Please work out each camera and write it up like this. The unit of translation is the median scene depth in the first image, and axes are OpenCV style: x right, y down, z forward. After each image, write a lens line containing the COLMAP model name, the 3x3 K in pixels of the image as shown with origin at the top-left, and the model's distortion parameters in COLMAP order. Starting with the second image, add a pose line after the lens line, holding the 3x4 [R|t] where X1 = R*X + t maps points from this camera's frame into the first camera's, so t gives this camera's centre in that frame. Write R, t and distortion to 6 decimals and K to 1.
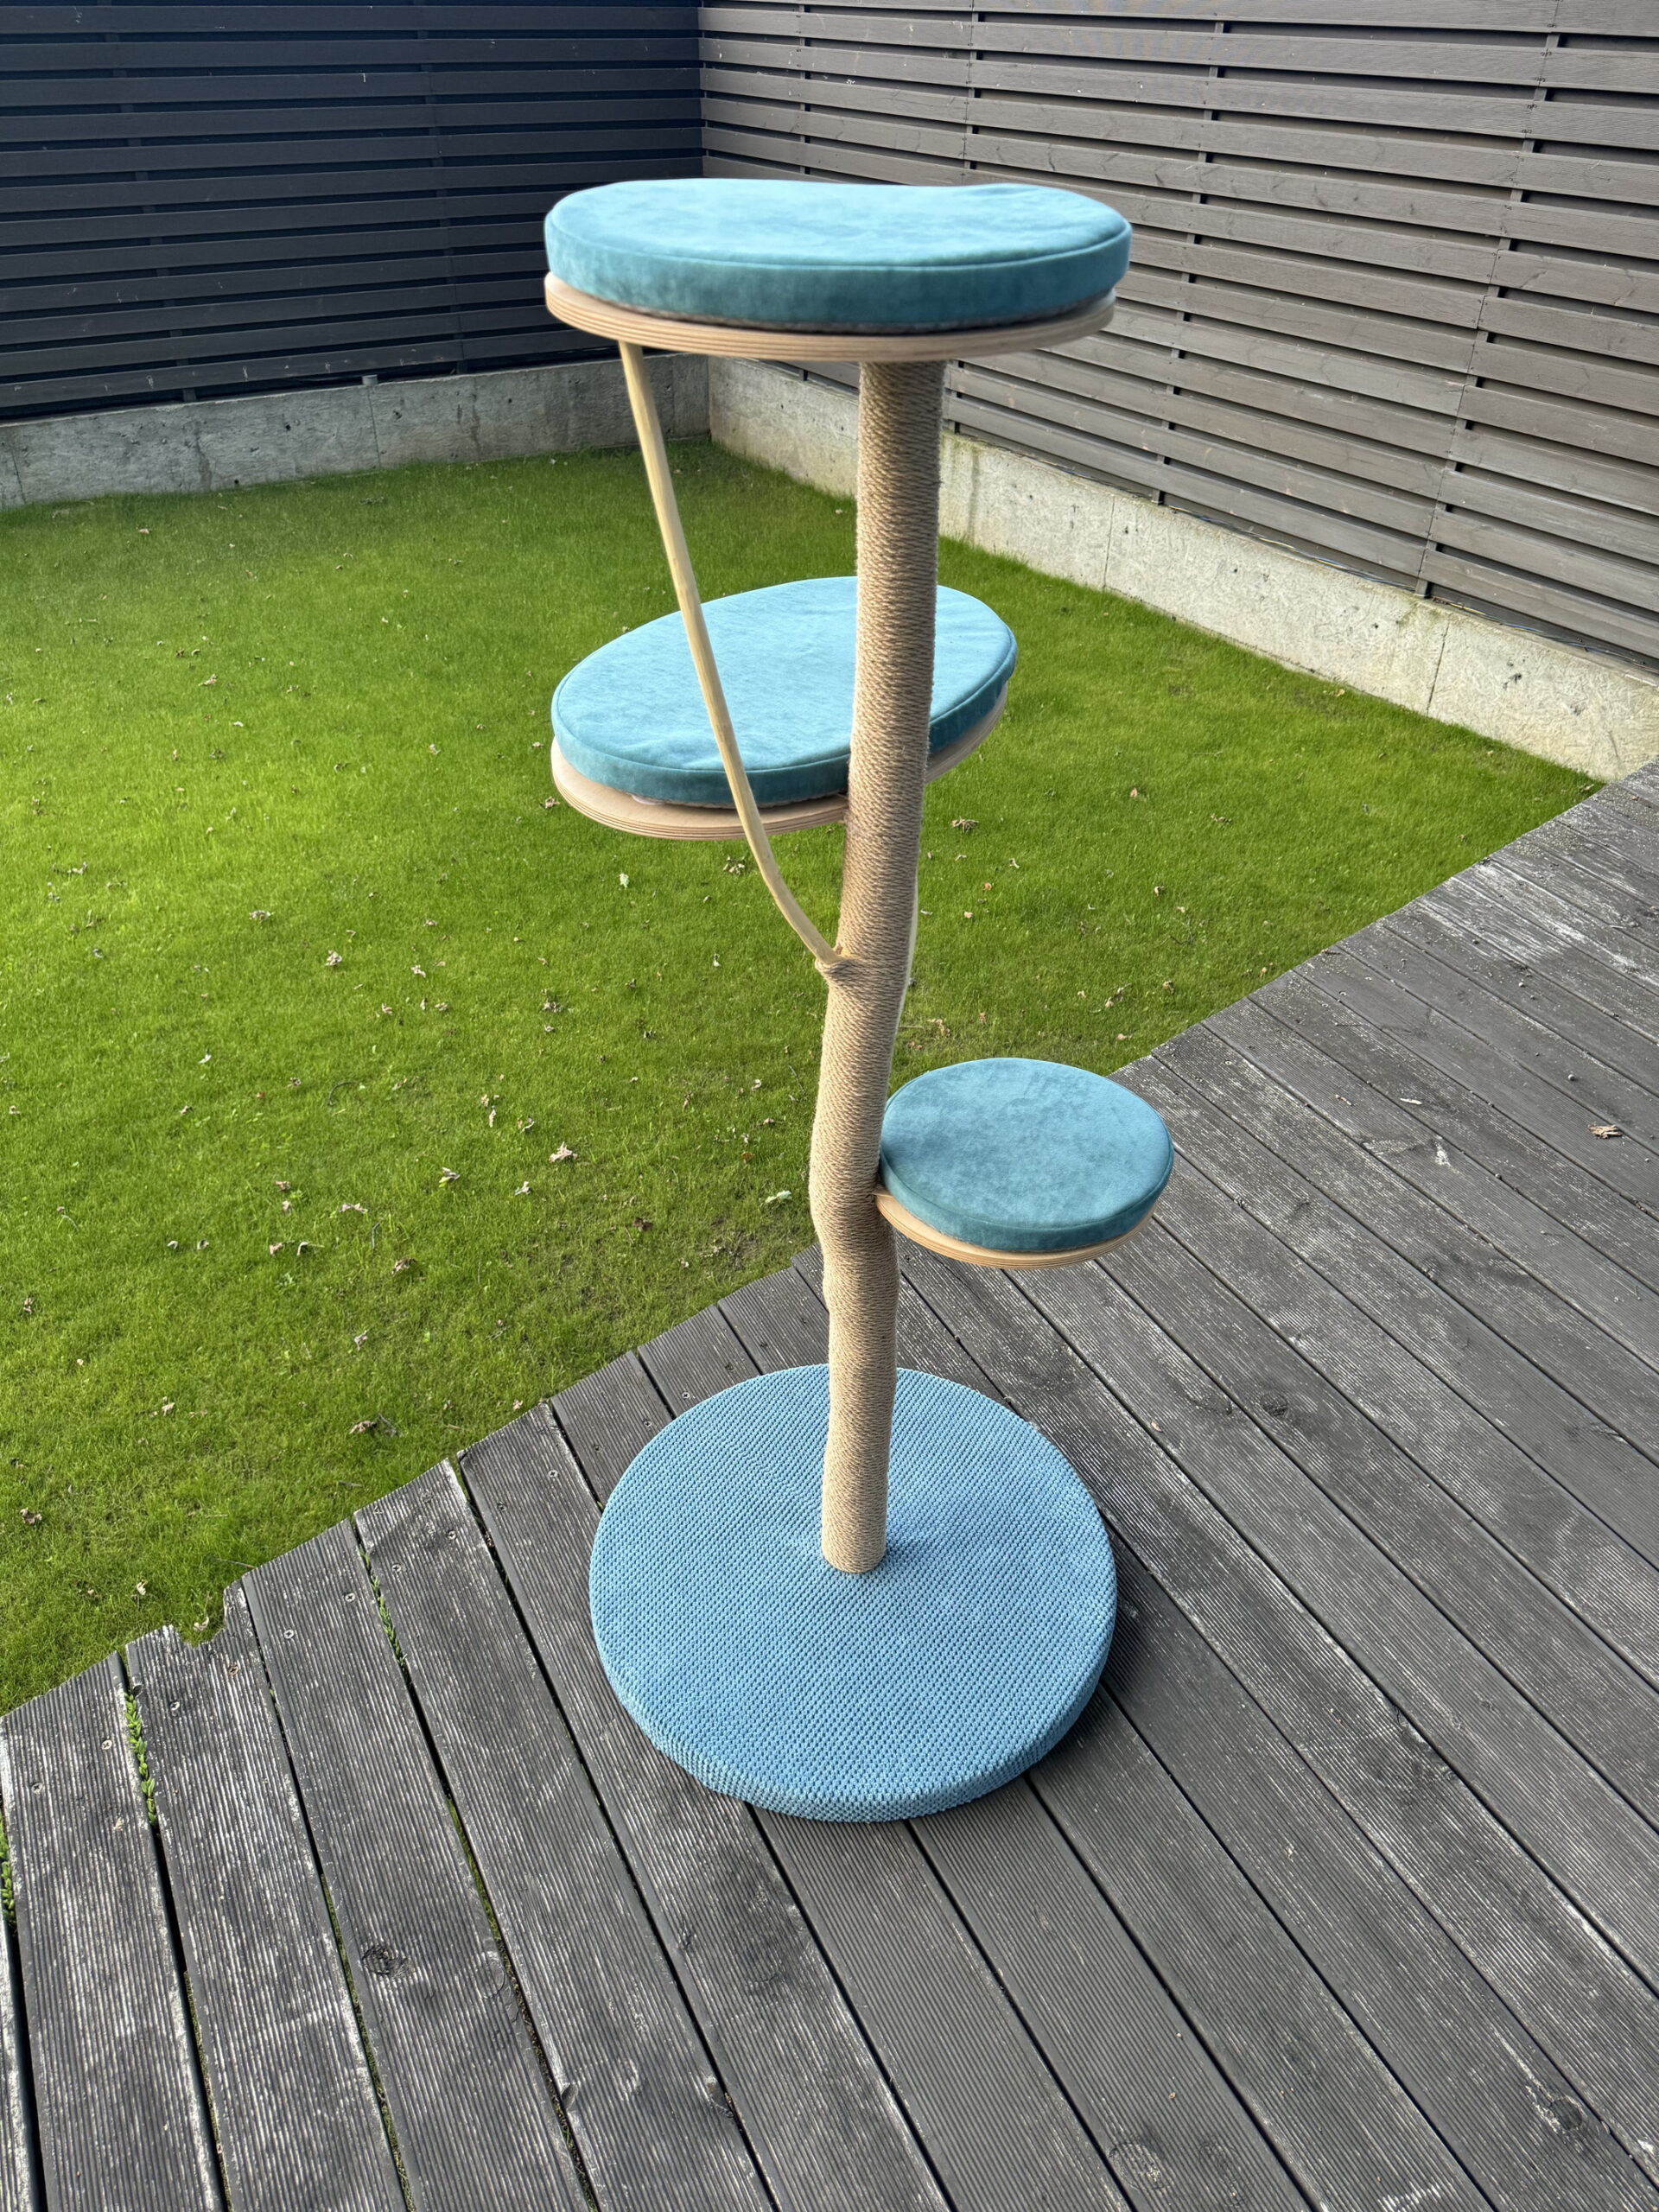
lens RADIAL K [[1576.3, 0, 825.0], [0, 1576.3, 1119.4], [0, 0, 1]] dist [0.017838, -0.022482]
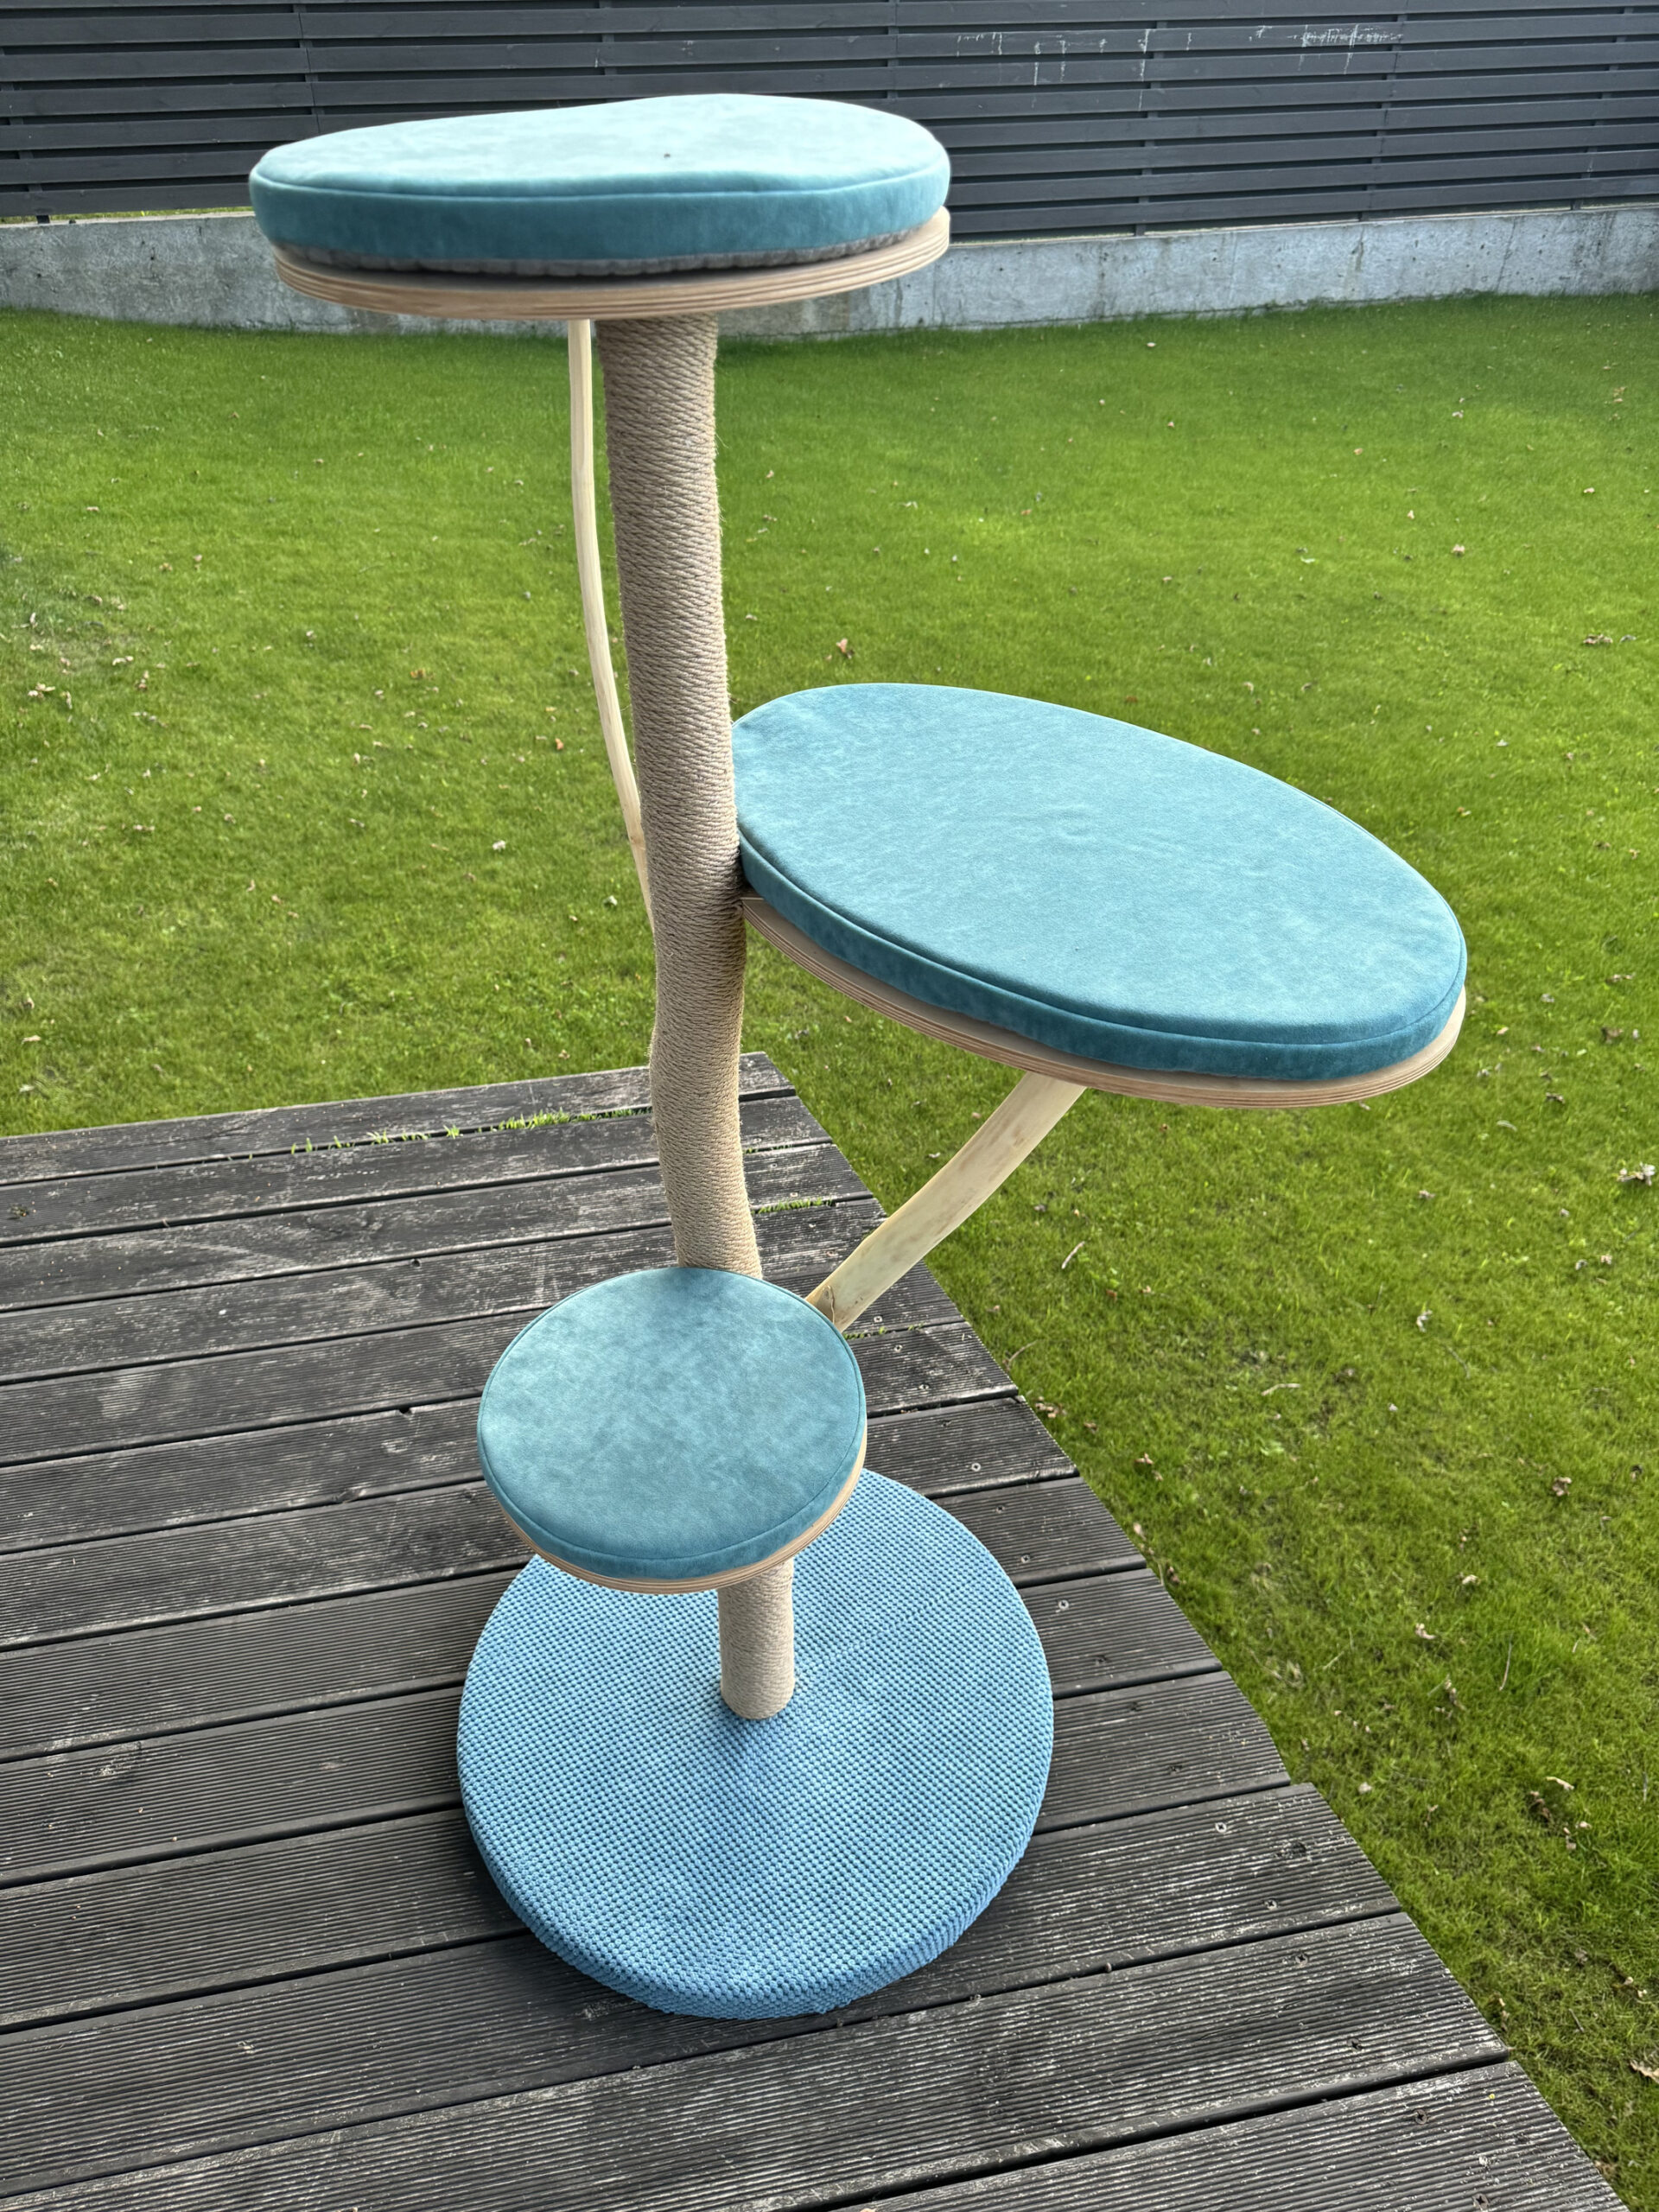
lens RADIAL K [[1576.3, 0, 822.9], [0, 1576.3, 1106.0], [0, 0, 1]] dist [0.017838, -0.022482]
pose [[-0.294721, 0.581642, -0.758176, 0.508524], [-0.560126, 0.537670, 0.630213, -0.499828], [0.774208, 0.610412, 0.167330, 0.707217]]
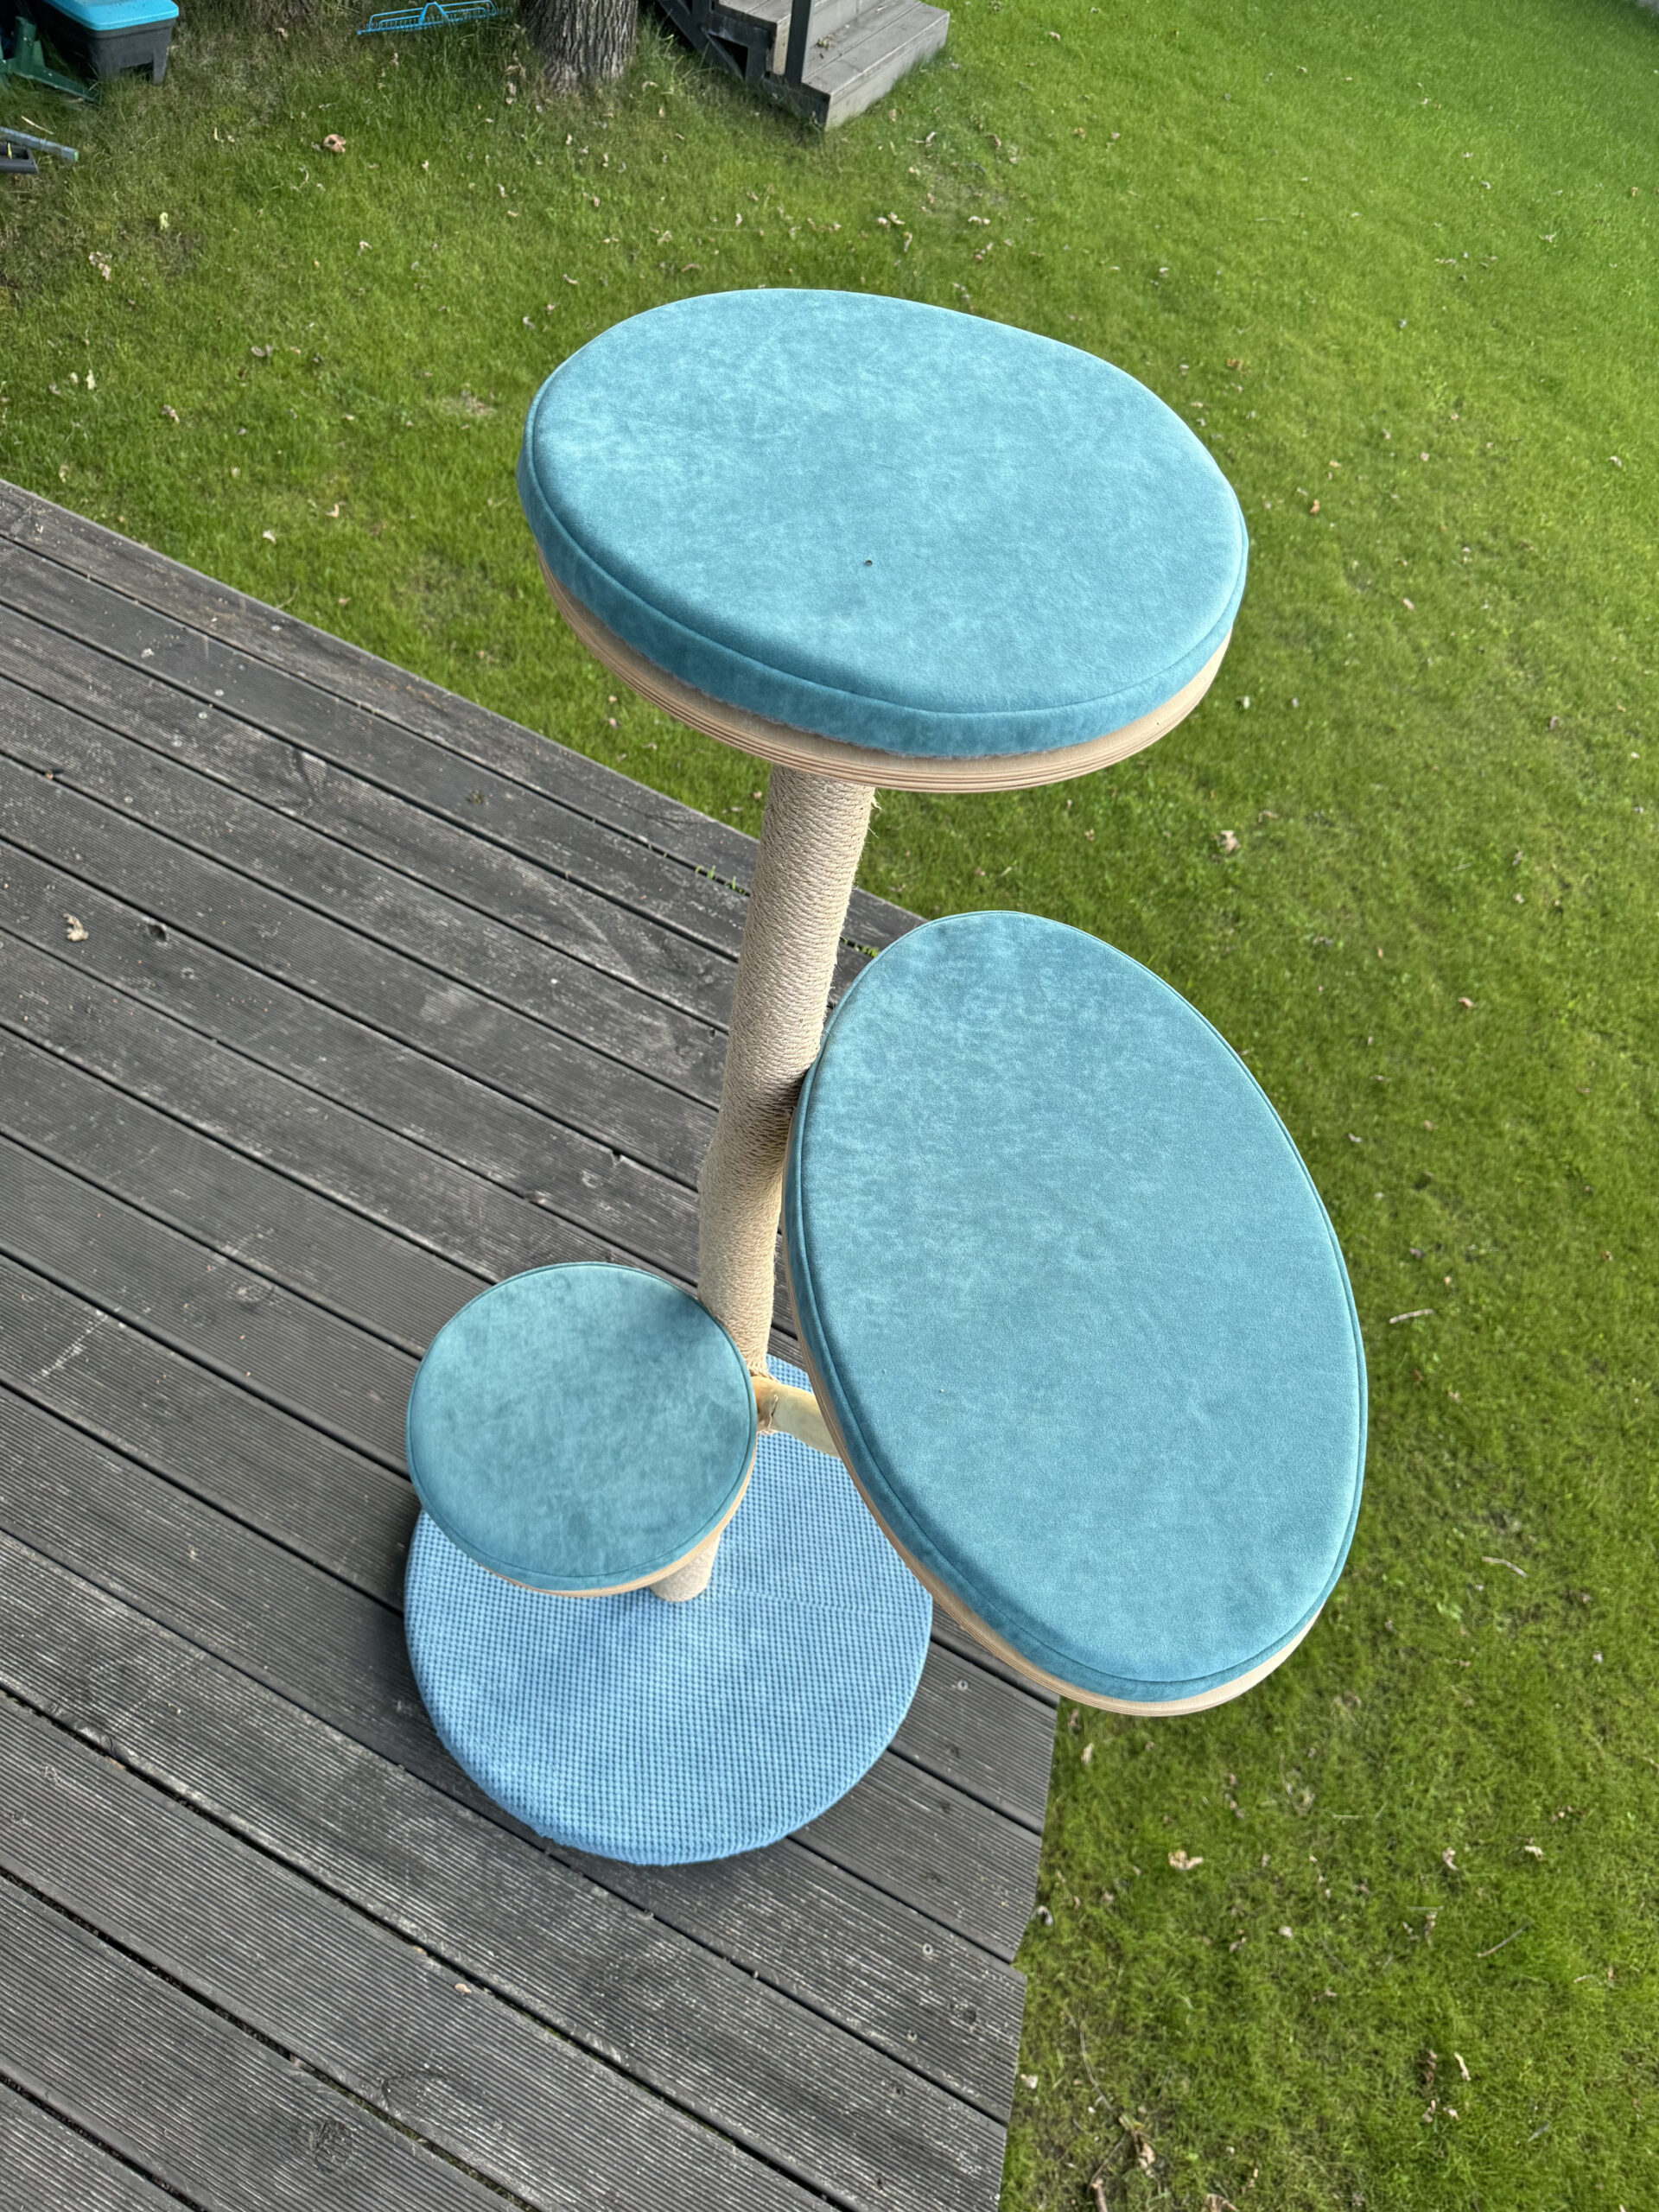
lens RADIAL K [[1576.3, 0, 826.2], [0, 1576.3, 1121.3], [0, 0, 1]] dist [0.017838, -0.022482]
pose [[-0.799430, 0.397408, -0.450531, 0.288603], [-0.468211, 0.057736, 0.881729, -0.689467], [0.376418, 0.915824, 0.139915, 0.660881]]
